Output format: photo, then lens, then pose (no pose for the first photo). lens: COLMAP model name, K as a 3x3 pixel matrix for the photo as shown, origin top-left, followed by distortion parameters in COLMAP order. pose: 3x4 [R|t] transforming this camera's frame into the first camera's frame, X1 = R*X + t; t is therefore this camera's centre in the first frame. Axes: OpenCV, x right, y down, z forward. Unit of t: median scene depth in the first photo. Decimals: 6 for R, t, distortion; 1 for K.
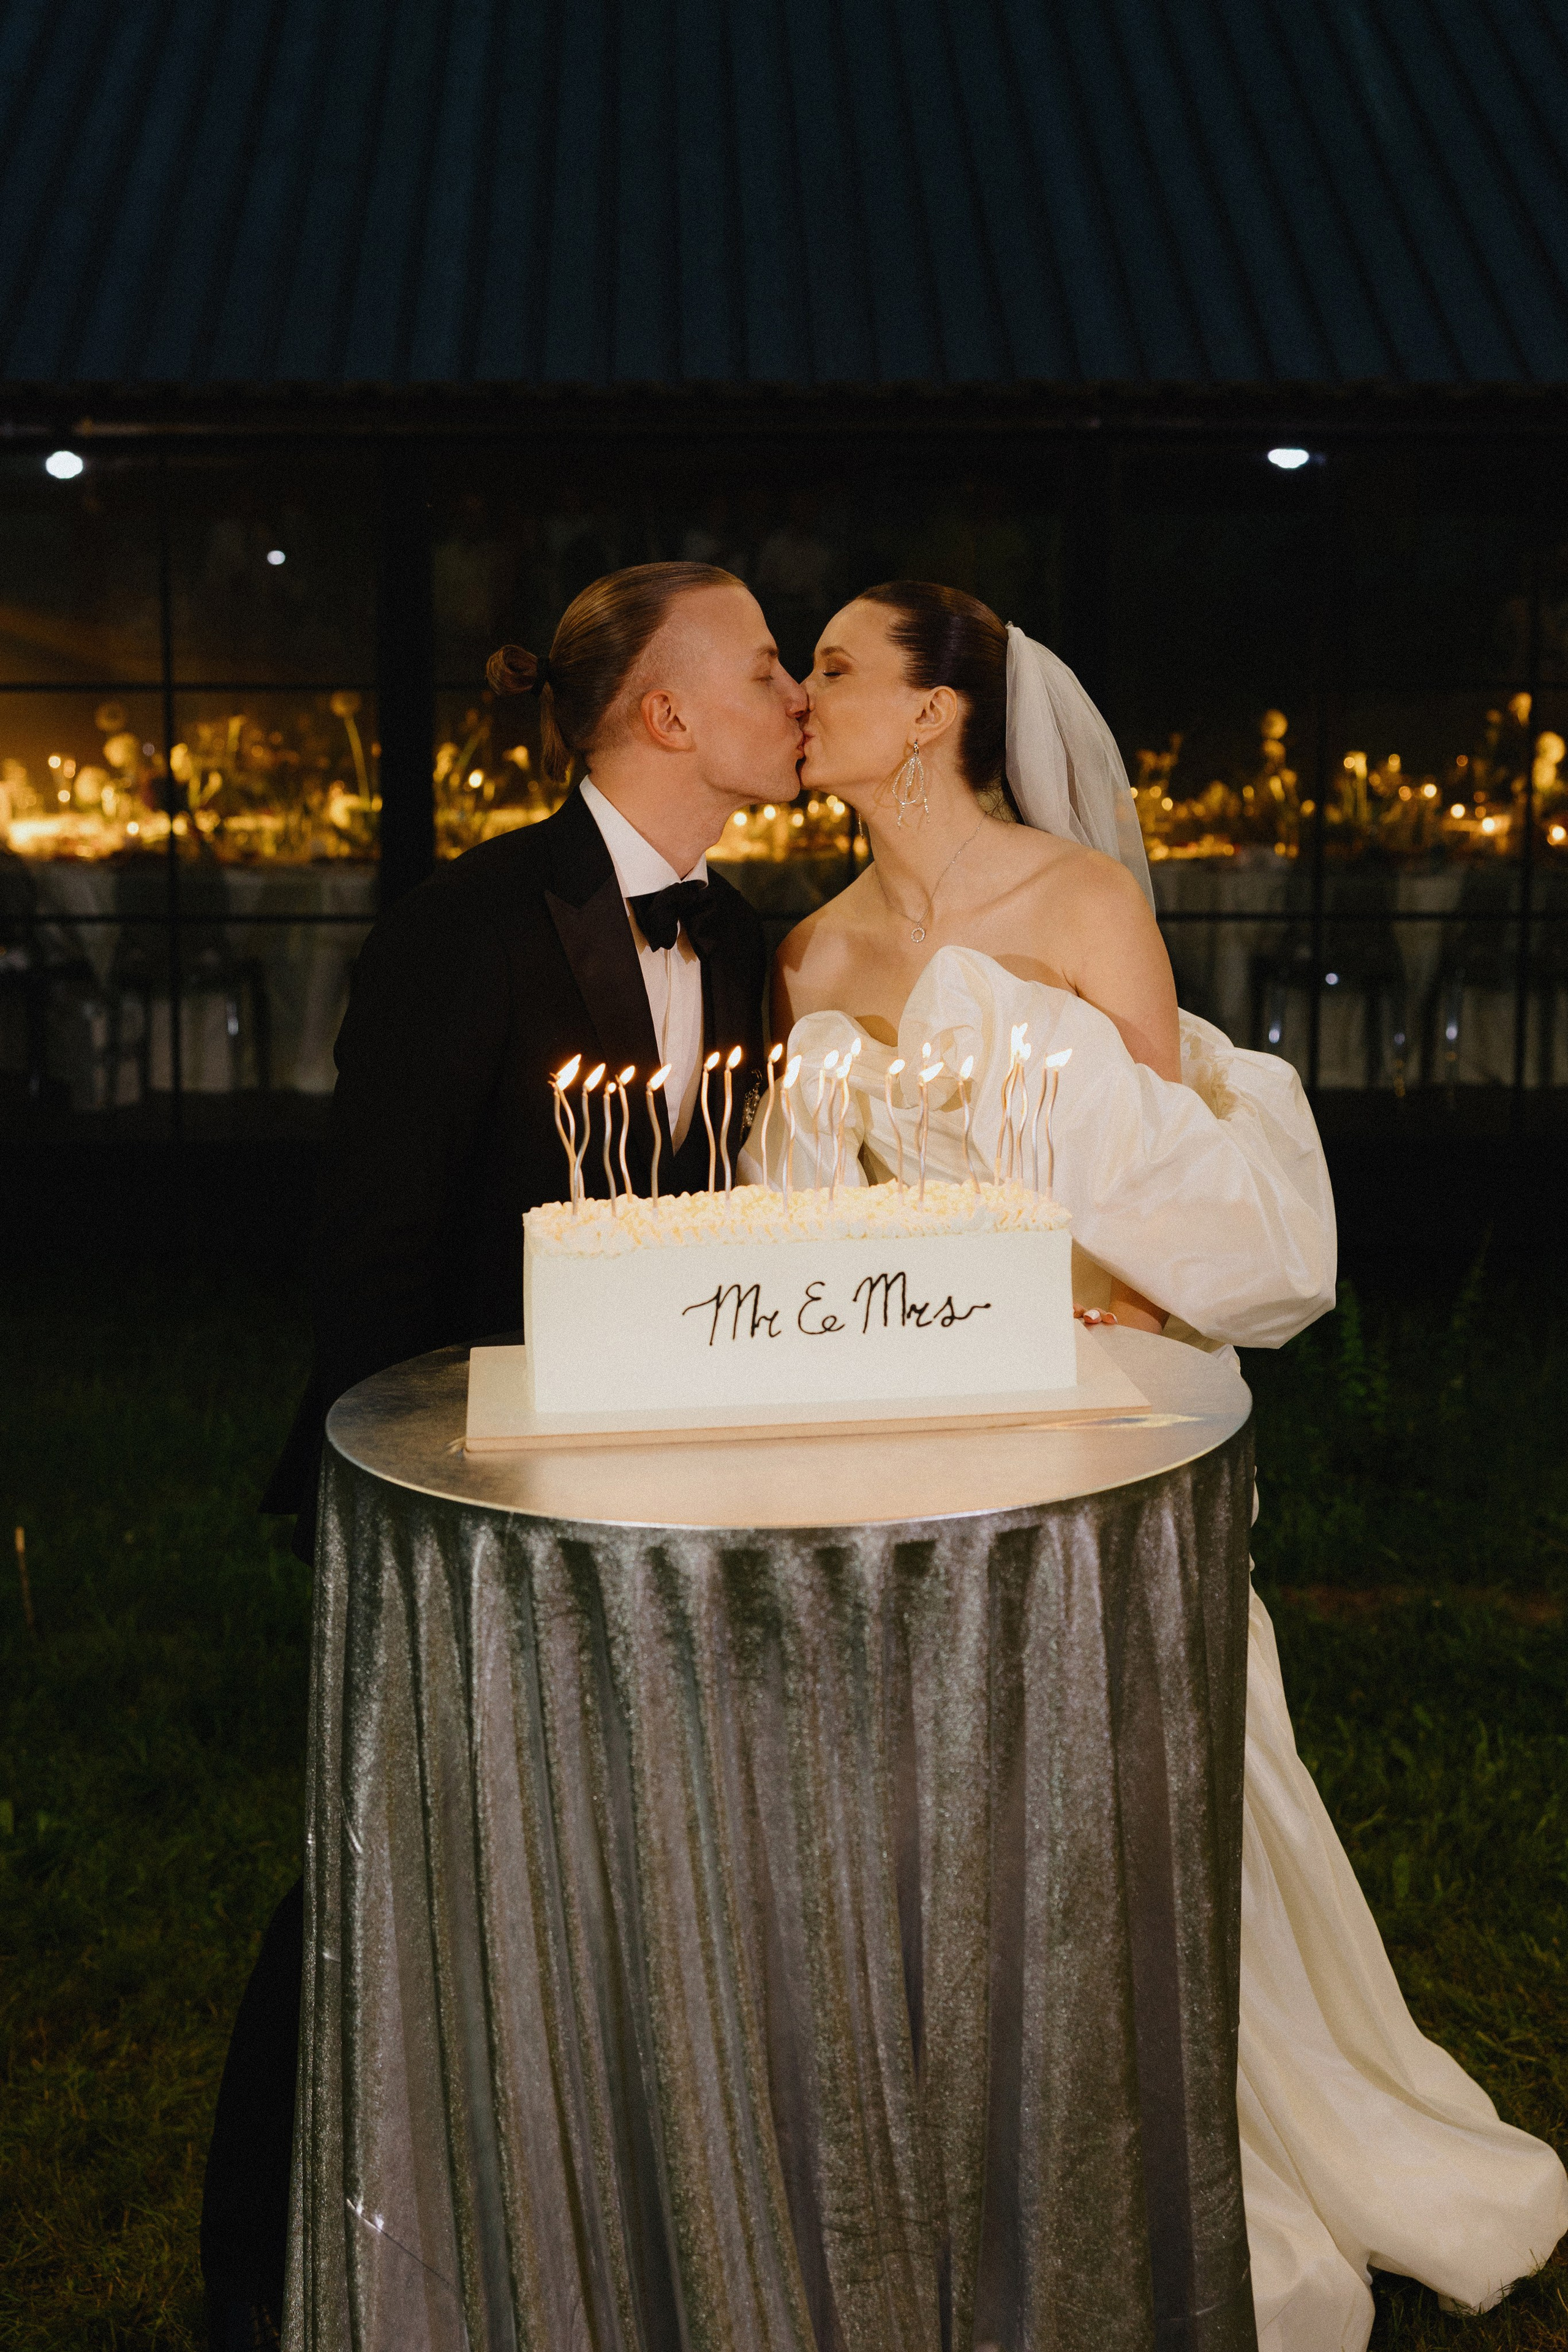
lens RADIAL K [[3297.4, 0, 729.1], [0, 3297.4, 1078.8], [0, 0, 1]] dist [-0.000241, 0.013651]
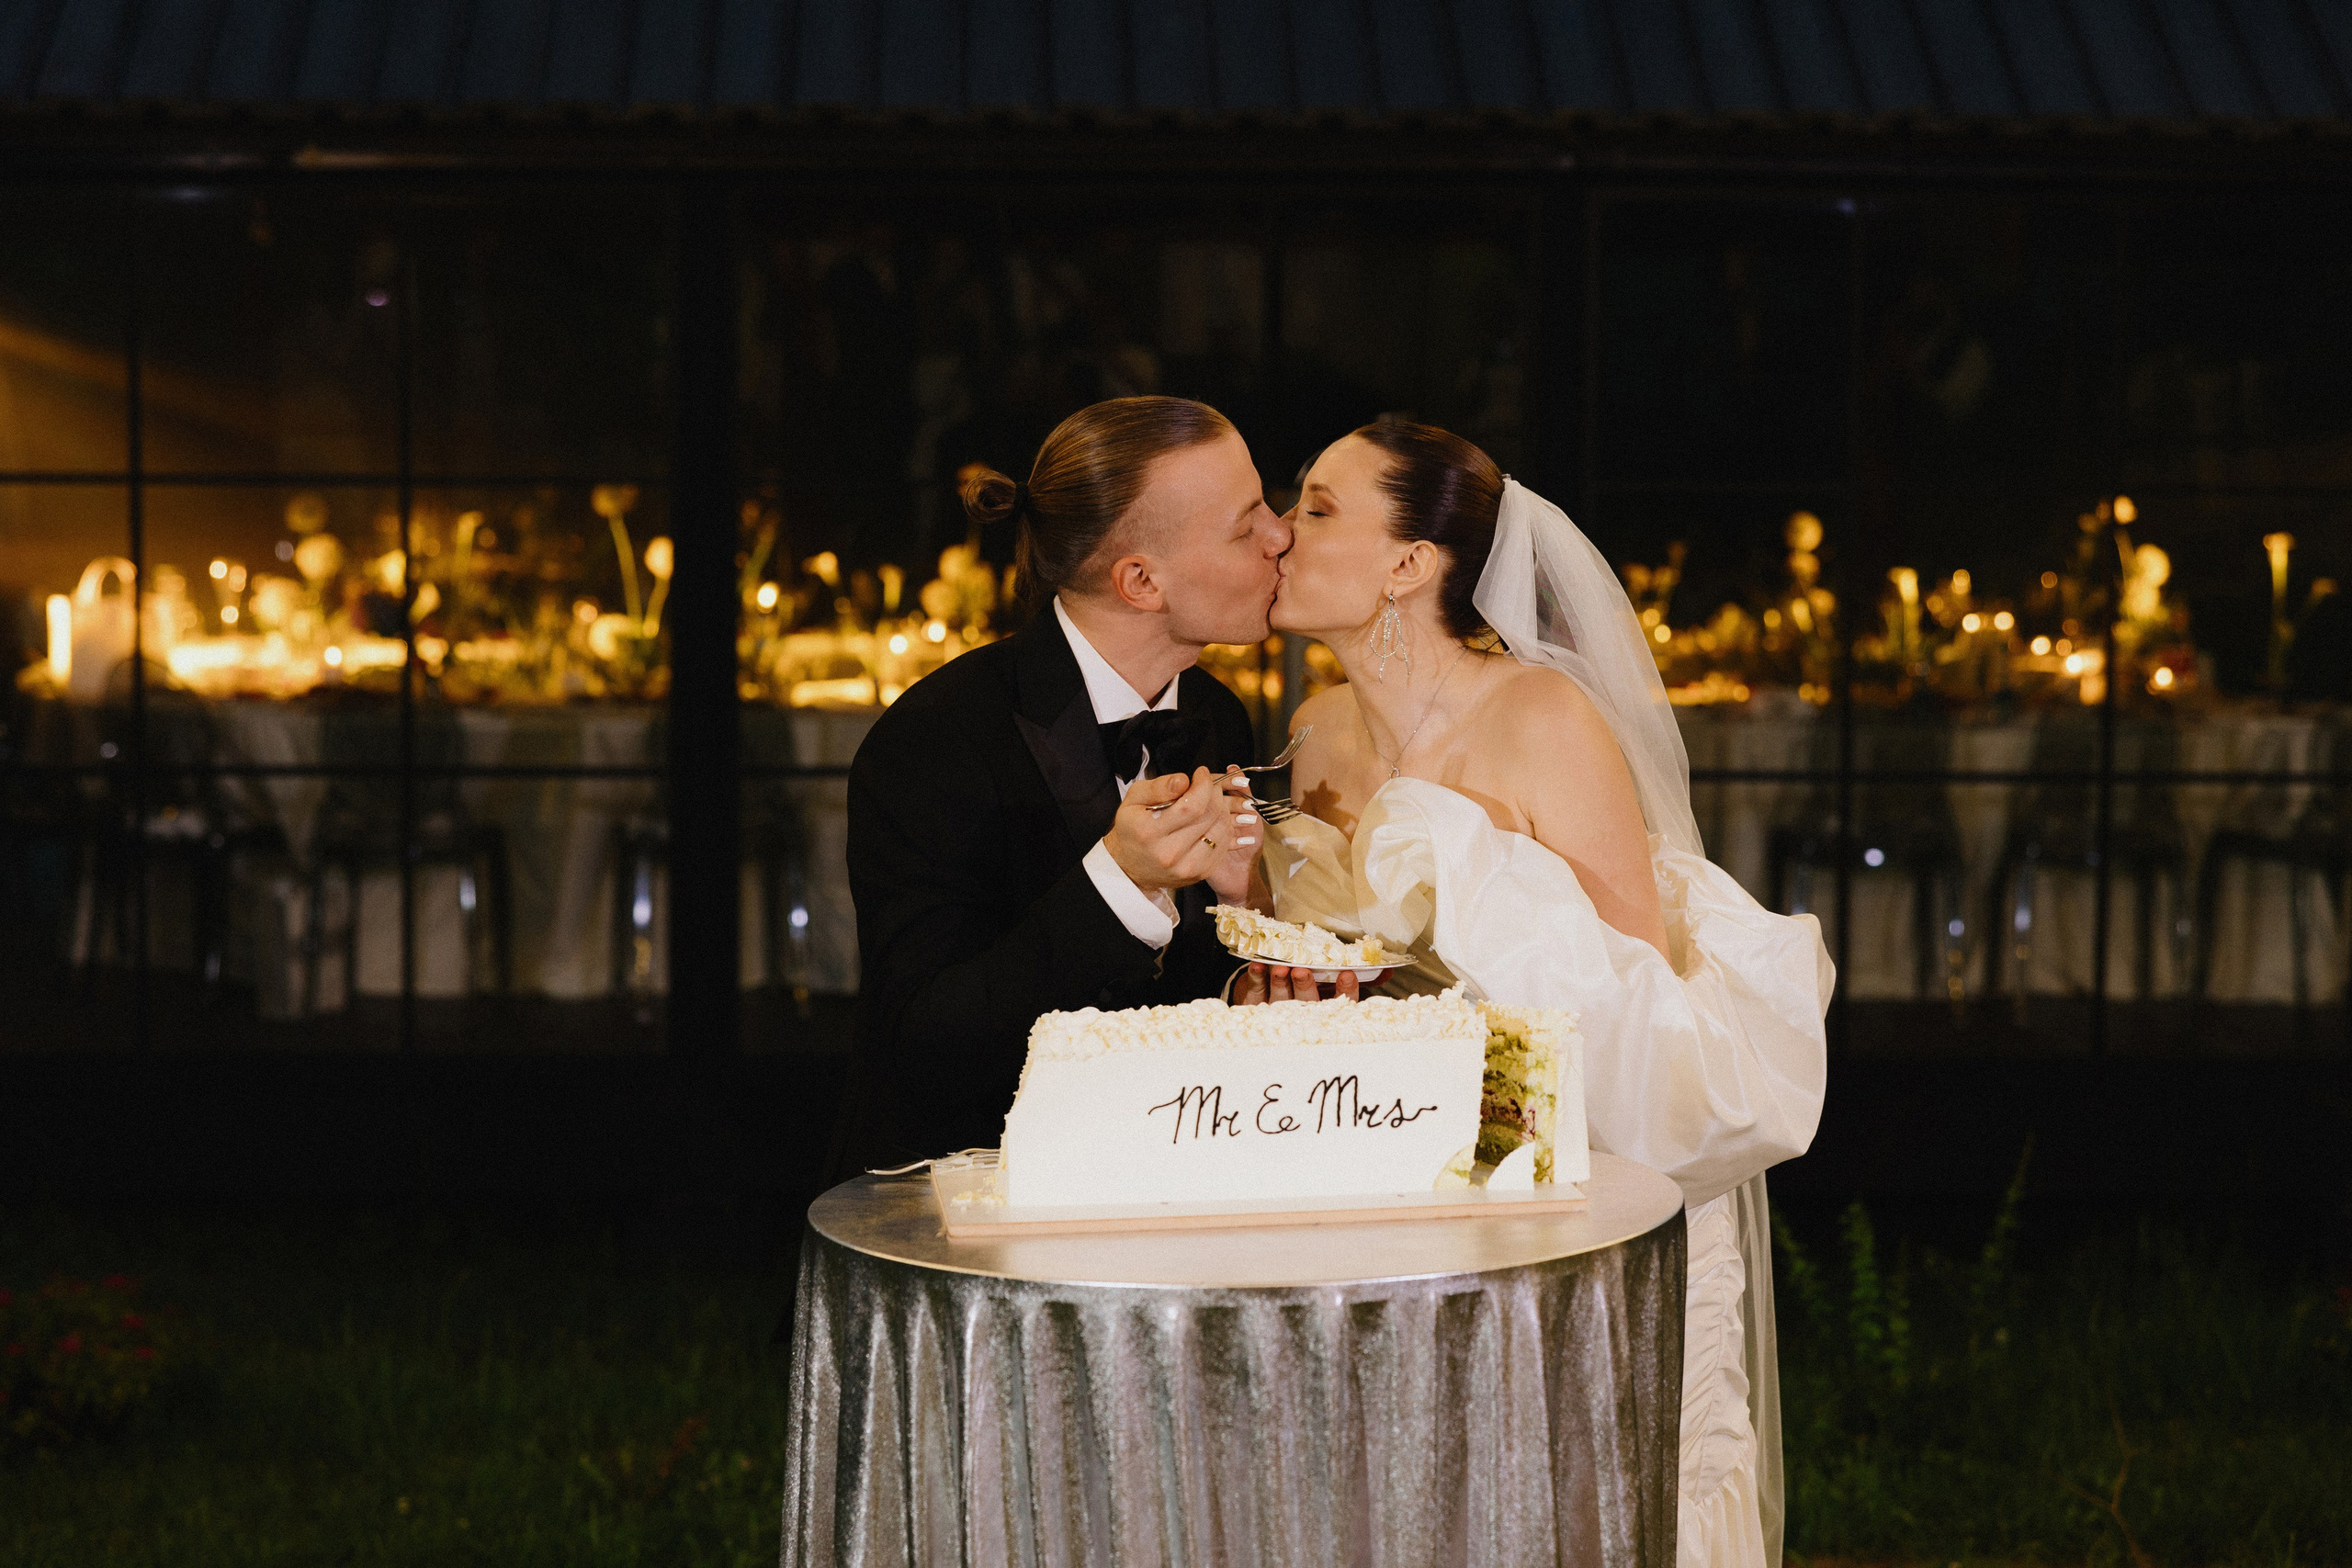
lens RADIAL K [[4435.7, 0, 1176.0], [0, 4435.7, 784.0], [0, 0, 1]] dist [0.035642, -0.060603]
pose [[0.999773, 0.005734, 0.020532, -0.005890], [-0.004733, 0.998813, -0.048481, 0.005777], [-0.020786, 0.048373, 0.998613, -0.072815]]
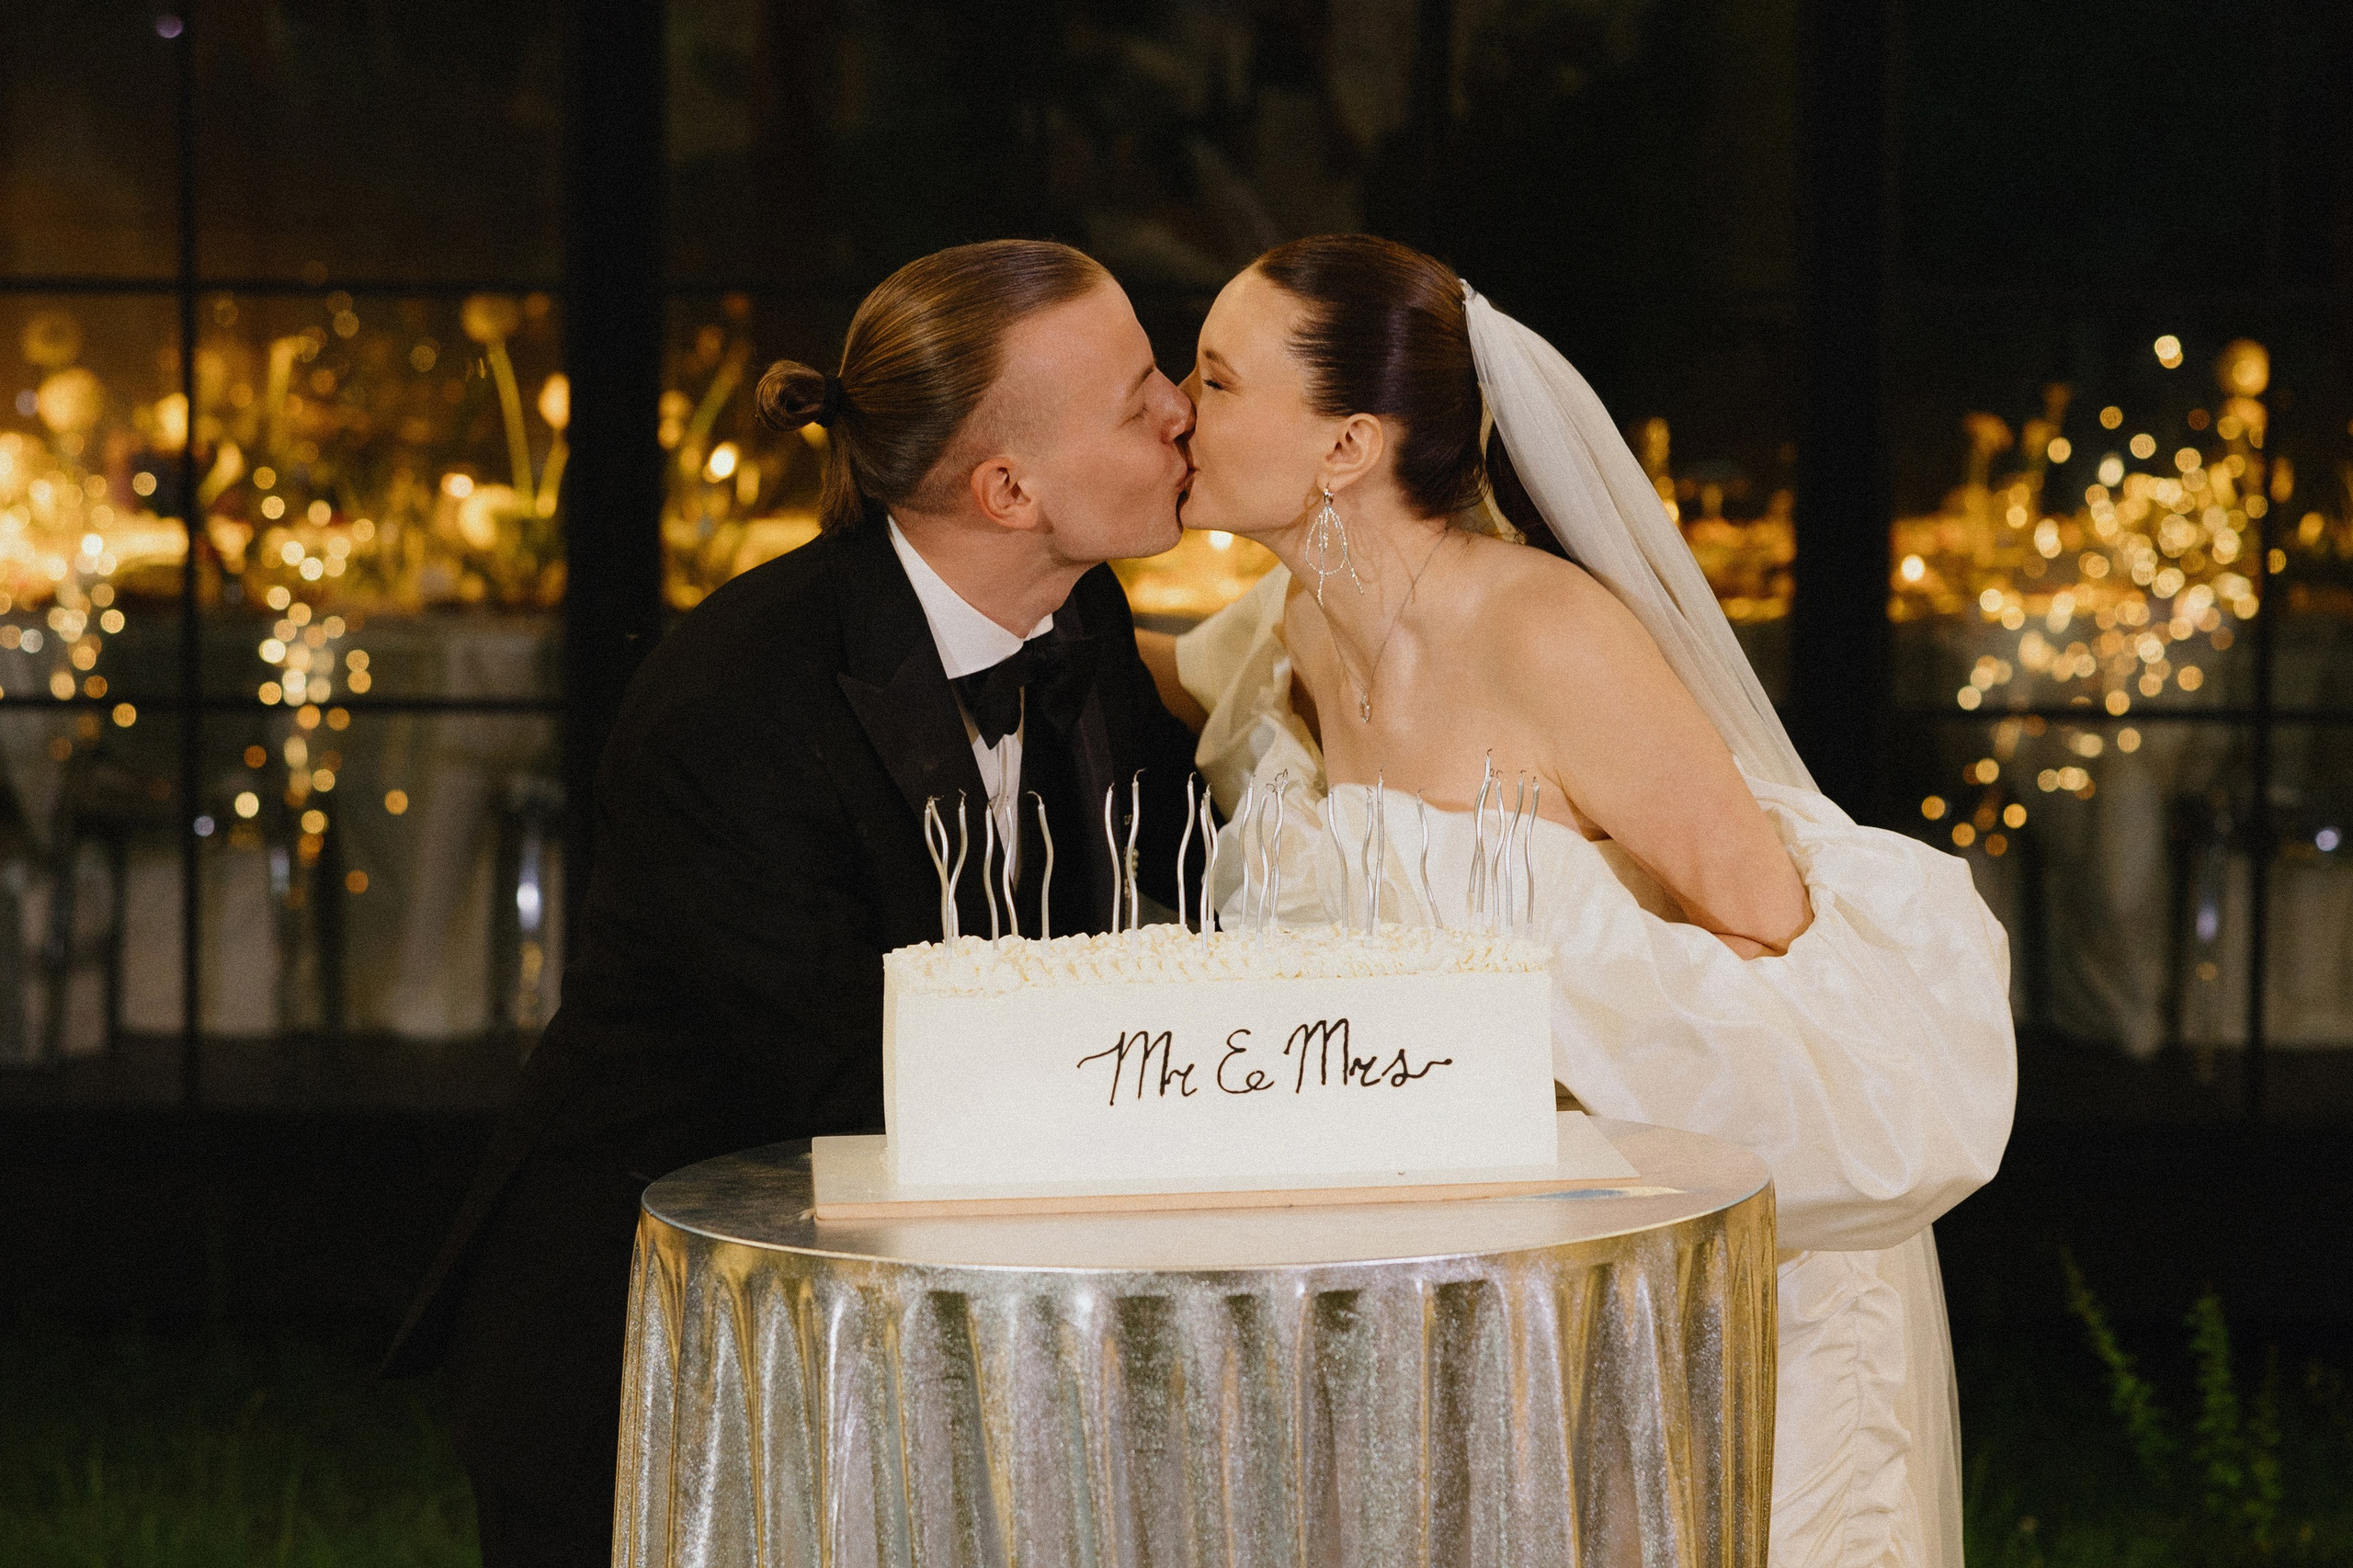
lens RADIAL K [[6604.2, 0, 1176.5], [0, 6604.2, 784.0], [0, 0, 1]] dist [-0.038784, 1.085050]
pose [[0.999957, 0.007542, -0.005386, 0.003199], [-0.007767, 0.999038, -0.043152, 0.012042], [0.005056, 0.043192, 0.999054, -0.109852]]
